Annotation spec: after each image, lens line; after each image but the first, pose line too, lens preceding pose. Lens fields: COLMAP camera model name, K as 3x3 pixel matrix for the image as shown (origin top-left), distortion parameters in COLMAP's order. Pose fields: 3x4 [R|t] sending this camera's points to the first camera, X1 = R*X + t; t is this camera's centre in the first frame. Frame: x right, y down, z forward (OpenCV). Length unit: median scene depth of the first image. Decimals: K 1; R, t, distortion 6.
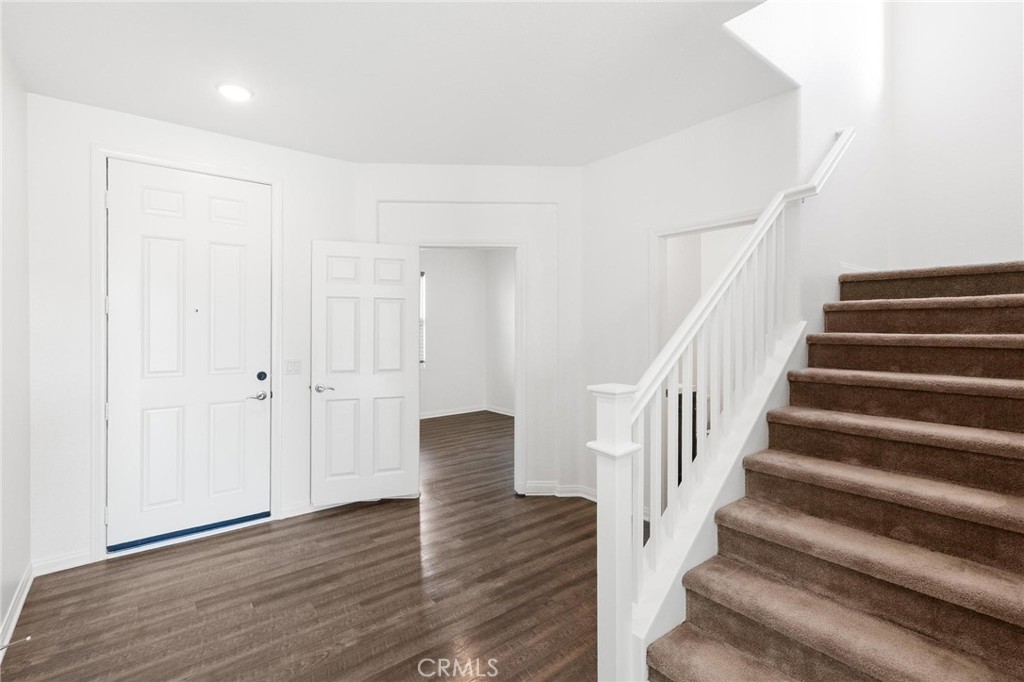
lens RADIAL K [[477.6, 0, 511.2], [0, 477.6, 324.3], [0, 0, 1]] dist [0.001474, 0.000478]
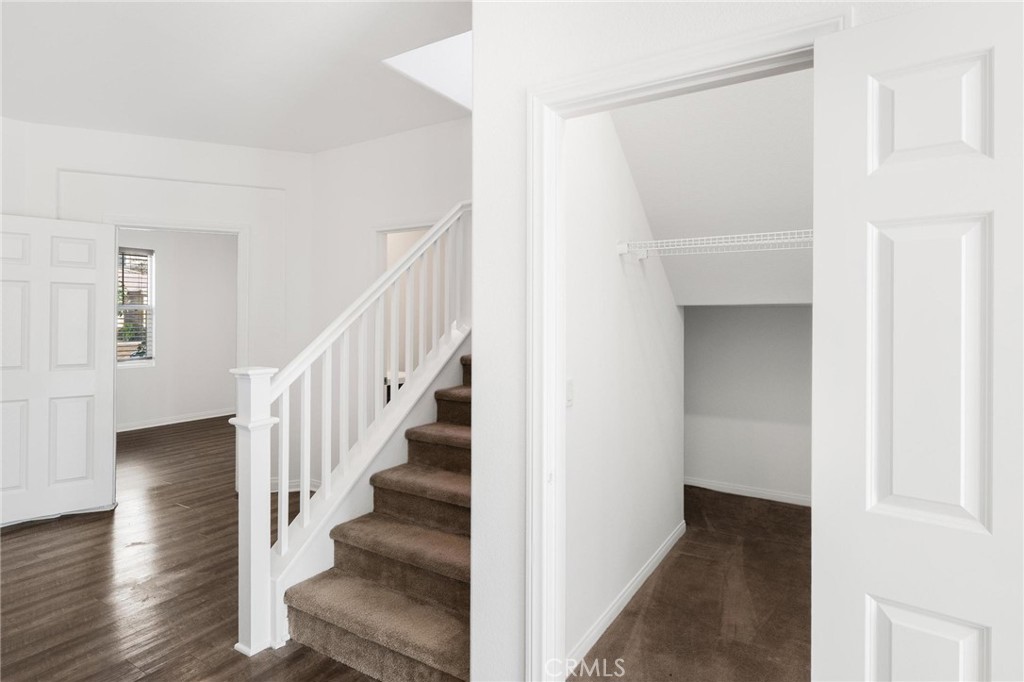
lens RADIAL K [[554.8, 0, 511.4], [0, 554.8, 317.0], [0, 0, 1]] dist [0.001401, 0.001704]
pose [[0.943906, 0.005135, 0.330174, 0.311693], [-0.006681, 0.999971, 0.003547, -0.004465], [-0.330146, -0.005554, 0.943914, -0.416884]]
